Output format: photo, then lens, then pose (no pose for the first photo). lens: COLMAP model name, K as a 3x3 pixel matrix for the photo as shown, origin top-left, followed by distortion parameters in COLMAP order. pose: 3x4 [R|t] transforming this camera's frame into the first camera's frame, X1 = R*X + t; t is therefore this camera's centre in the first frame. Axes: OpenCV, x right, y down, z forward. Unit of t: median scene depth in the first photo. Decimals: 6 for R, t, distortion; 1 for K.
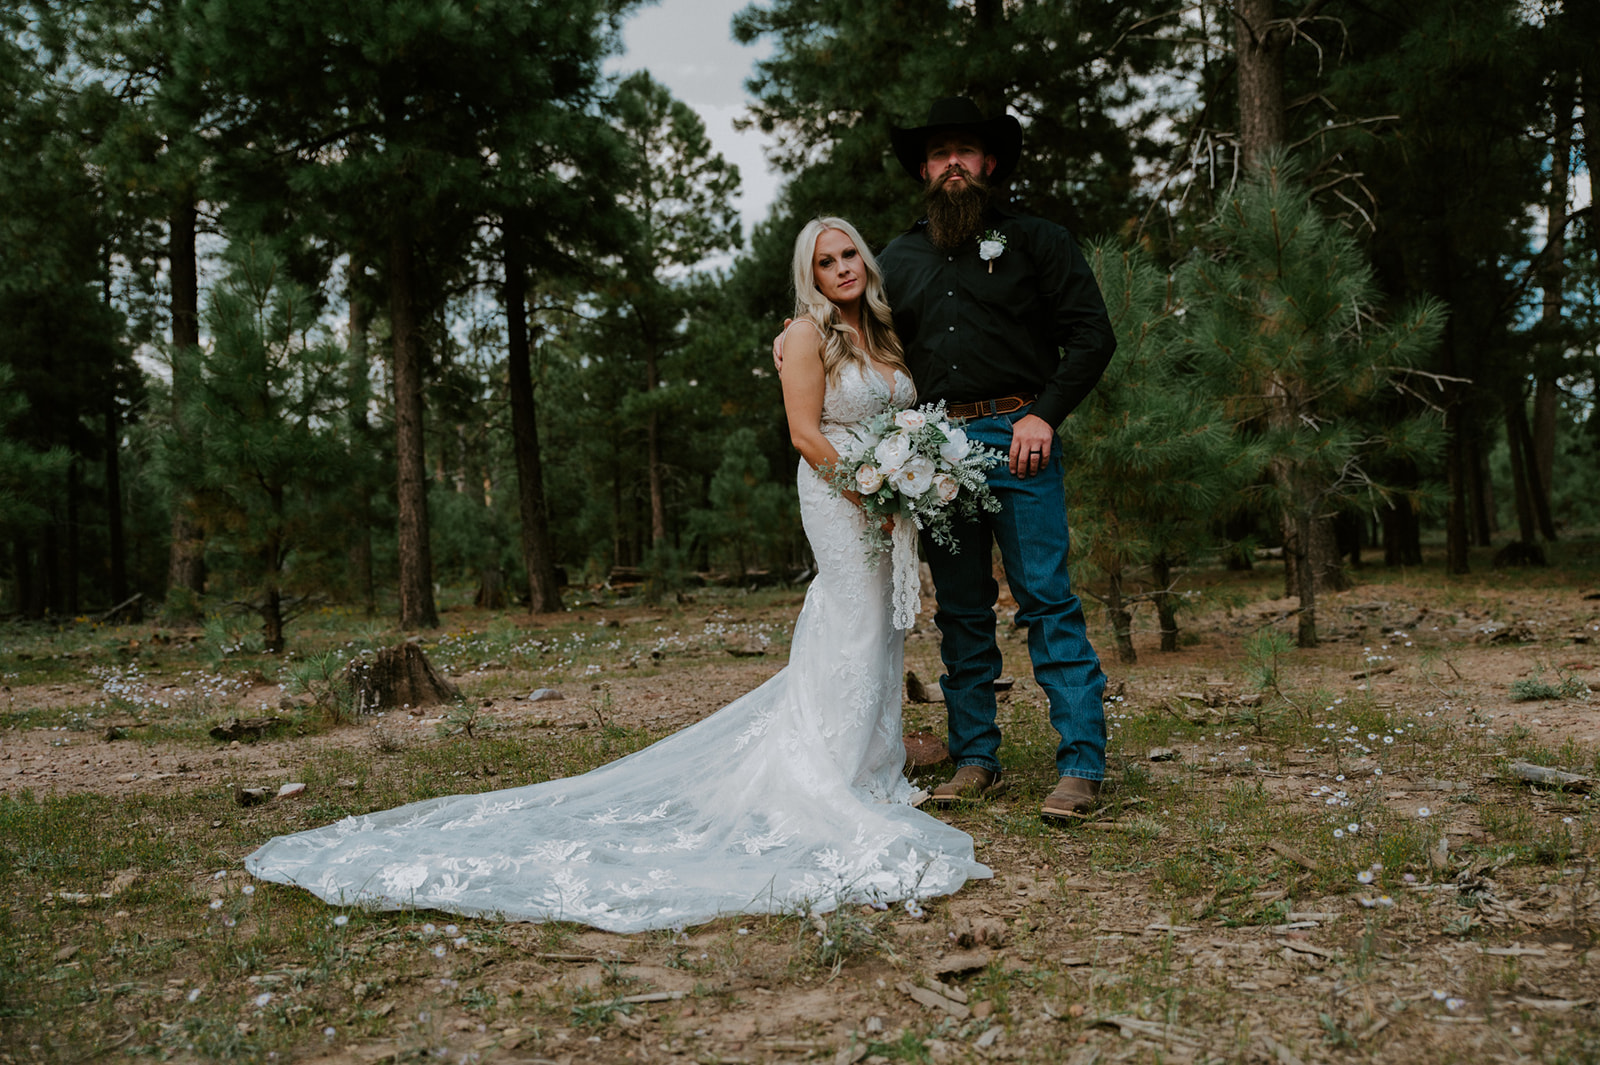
lens RADIAL K [[1663.1, 0, 800.0], [0, 1663.1, 532.5], [0, 0, 1]] dist [-0.007868, 0.014555]
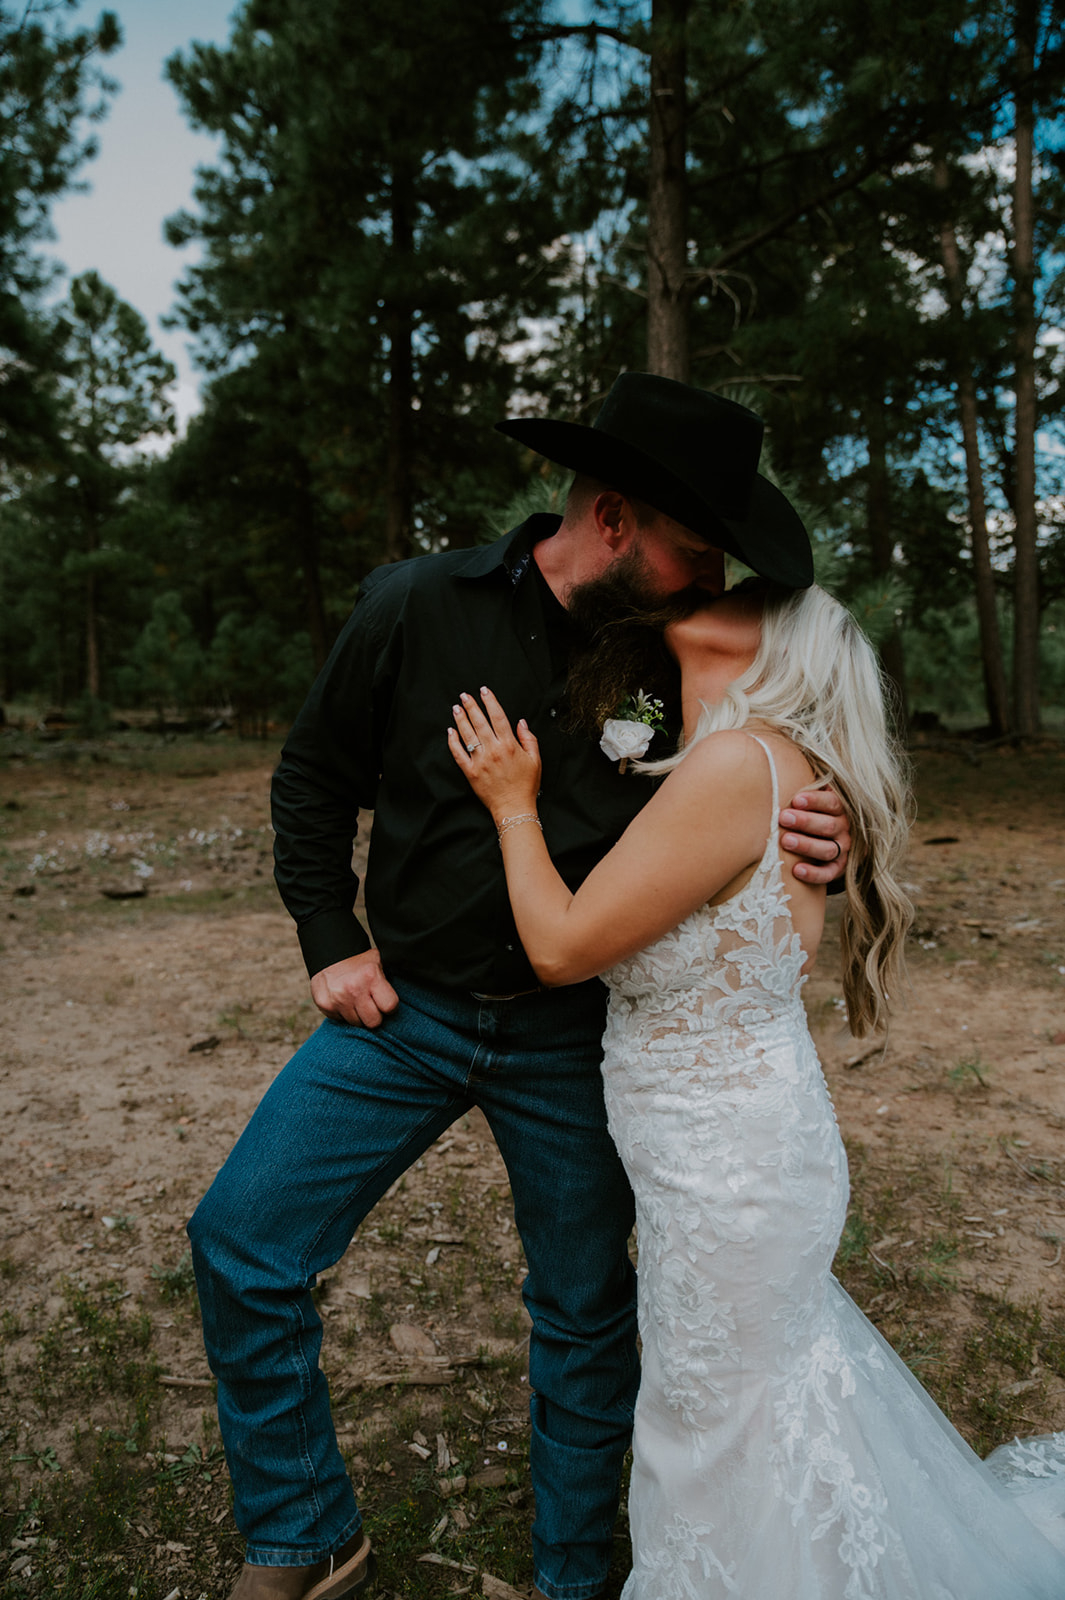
lens RADIAL K [[1295.3, 0, 532.5], [0, 1295.3, 800.0], [0, 0, 1]] dist [-0.051574, 0.003690]
pose [[0.970814, 0.033080, 0.237539, 0.006636], [-0.055224, 0.994661, 0.087180, -0.021087], [-0.233387, -0.097754, 0.967458, 0.103008]]
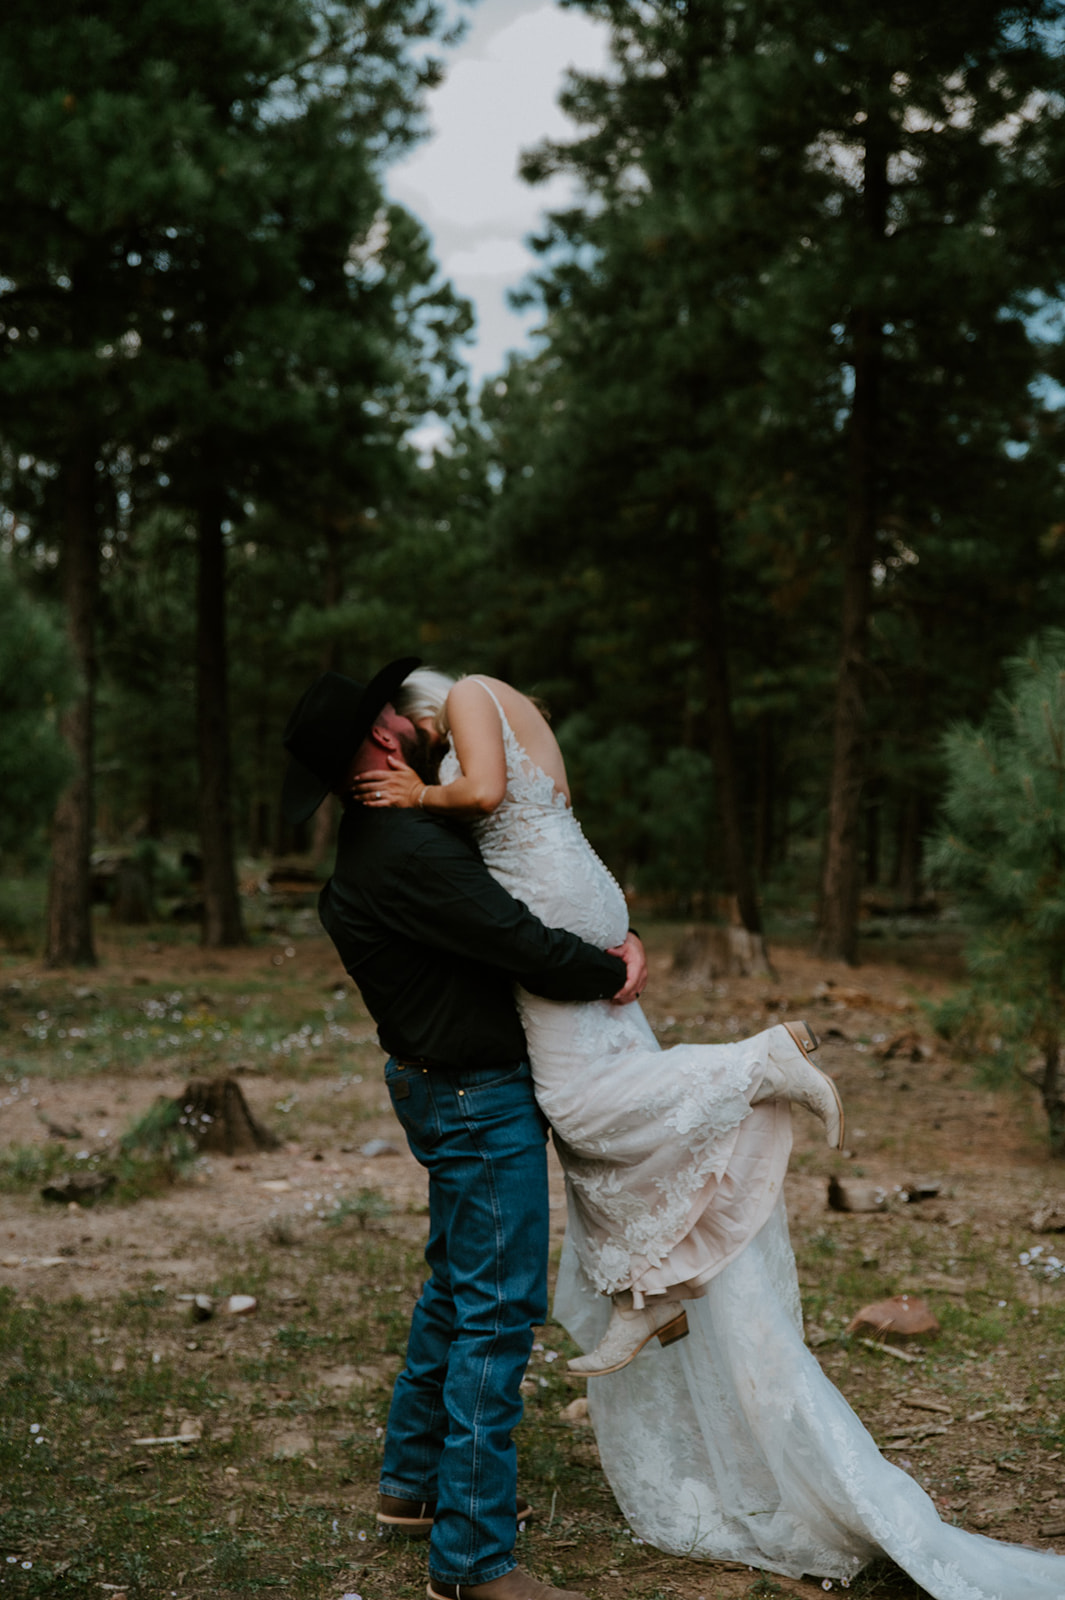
lens RADIAL K [[2367.7, 0, 532.5], [0, 2367.7, 800.0], [0, 0, 1]] dist [0.130983, 0.017057]
pose [[0.996999, 0.075794, 0.015785, -0.029043], [-0.075811, 0.997122, 0.000483, -0.023587], [-0.015702, -0.001678, 0.999875, -0.059824]]
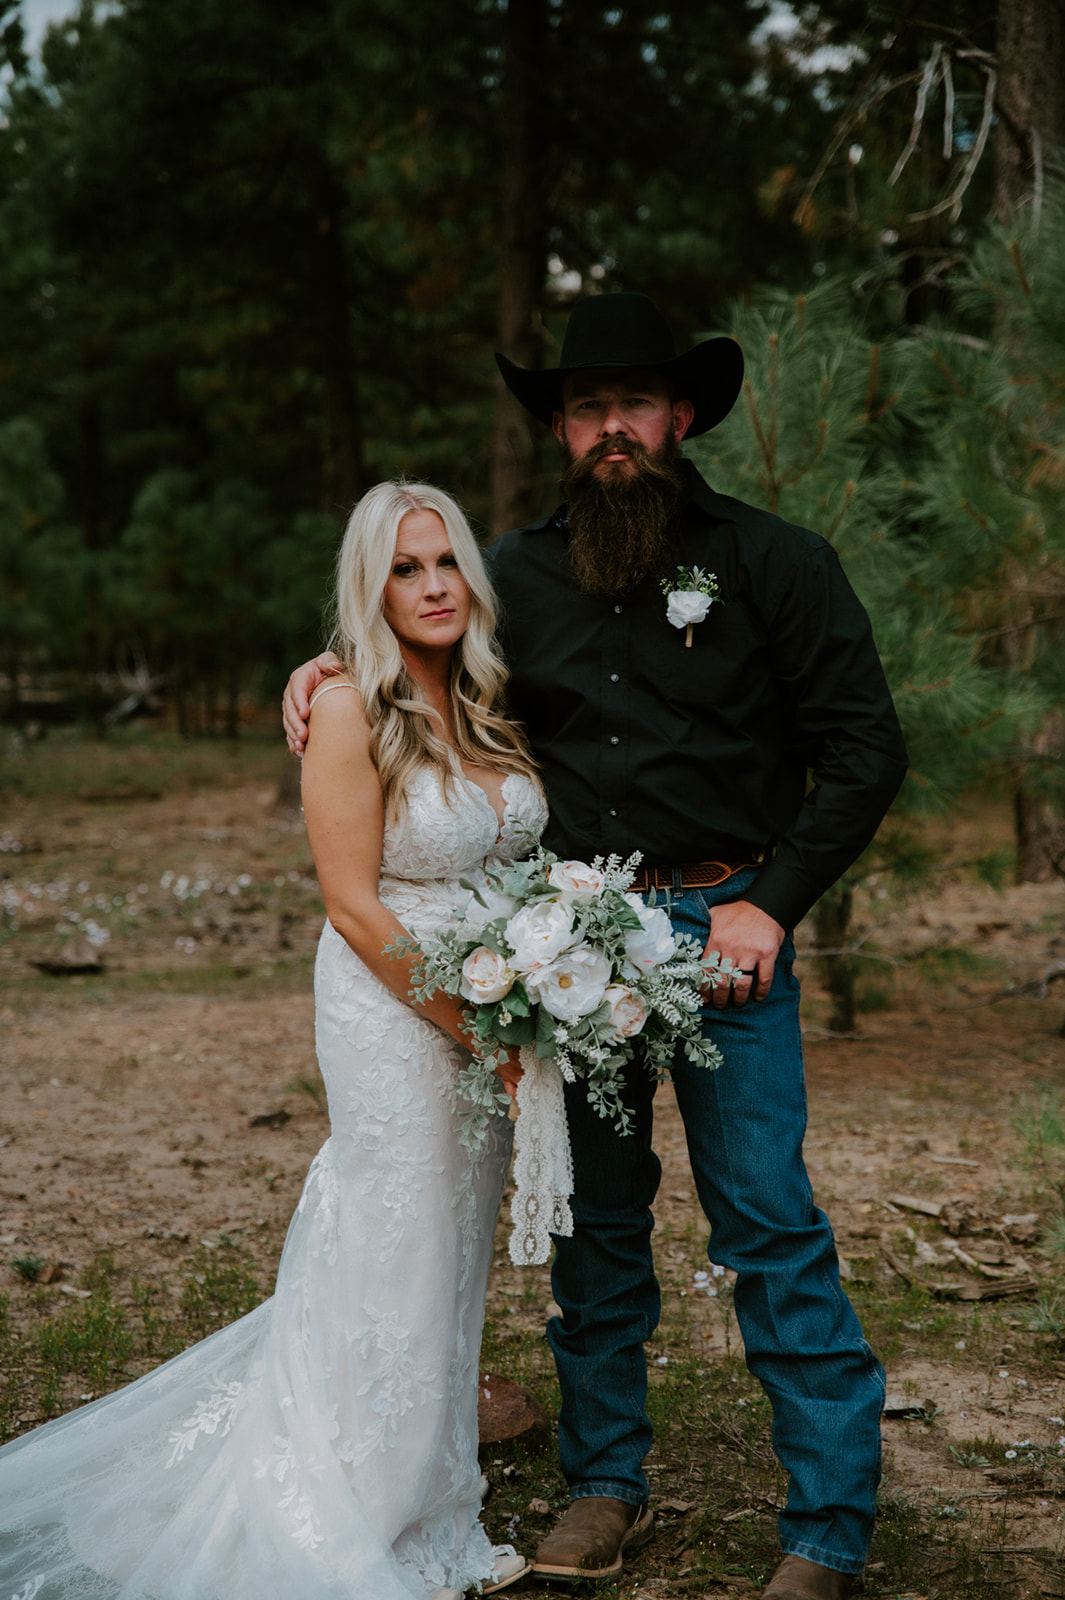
lens RADIAL K [[2966.8, 0, 532.5], [0, 2966.8, 800.0], [0, 0, 1]] dist [0.274434, -0.155609]
pose [[0.988444, 0.045440, 0.144619, -0.010027], [-0.054929, 0.996544, 0.062315, -0.020426], [-0.141287, -0.069539, 0.987523, 0.004918]]
